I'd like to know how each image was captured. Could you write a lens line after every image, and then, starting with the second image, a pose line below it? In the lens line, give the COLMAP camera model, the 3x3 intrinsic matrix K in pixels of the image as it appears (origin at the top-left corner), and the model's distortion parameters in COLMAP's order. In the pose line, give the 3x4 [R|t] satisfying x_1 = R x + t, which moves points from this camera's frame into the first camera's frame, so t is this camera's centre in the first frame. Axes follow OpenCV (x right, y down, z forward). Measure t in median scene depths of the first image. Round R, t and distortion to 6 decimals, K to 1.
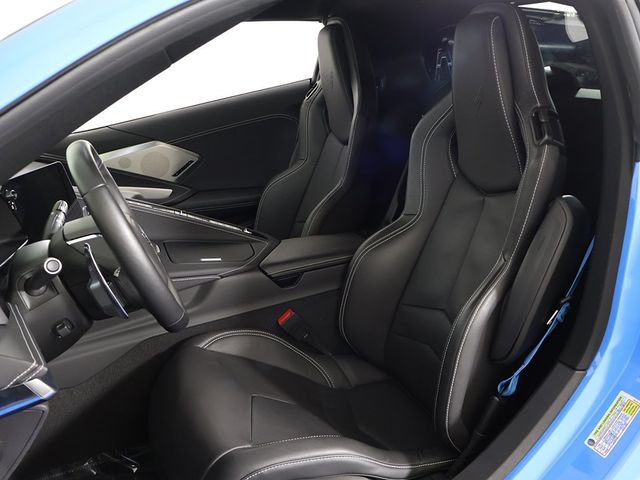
lens RADIAL K [[608.0, 0, 320.3], [0, 608.0, 239.2], [0, 0, 1]] dist [-0.002531, 0.000000]
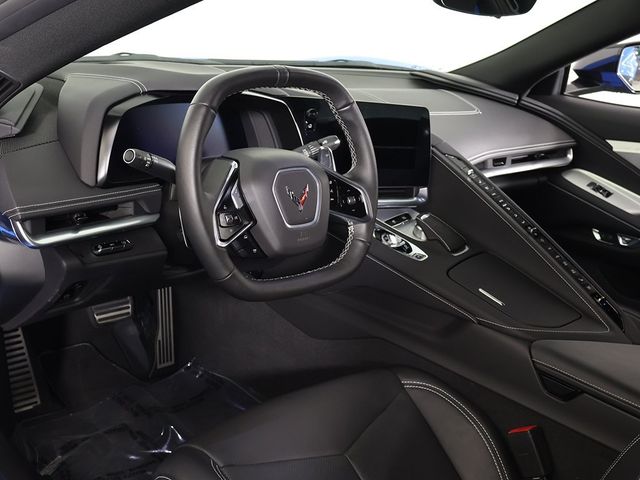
lens RADIAL K [[806.8, 0, 318.2], [0, 806.8, 242.6], [0, 0, 1]] dist [-0.005304, 0.000000]
pose [[0.360462, 0.412828, -0.836445, 0.499700], [-0.414957, 0.874079, 0.252578, -0.173352], [0.835390, 0.256044, 0.486379, 0.355619]]
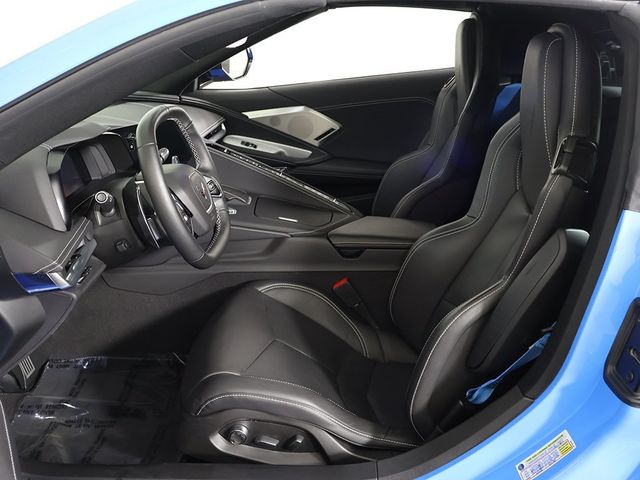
lens RADIAL K [[608.0, 0, 320.8], [0, 608.0, 237.5], [0, 0, 1]] dist [-0.002531, 0.000000]
pose [[0.916069, 0.217574, -0.336866, 0.267160], [-0.198469, 0.975910, 0.090603, -0.048592], [0.348464, -0.016141, 0.937183, -0.053669]]
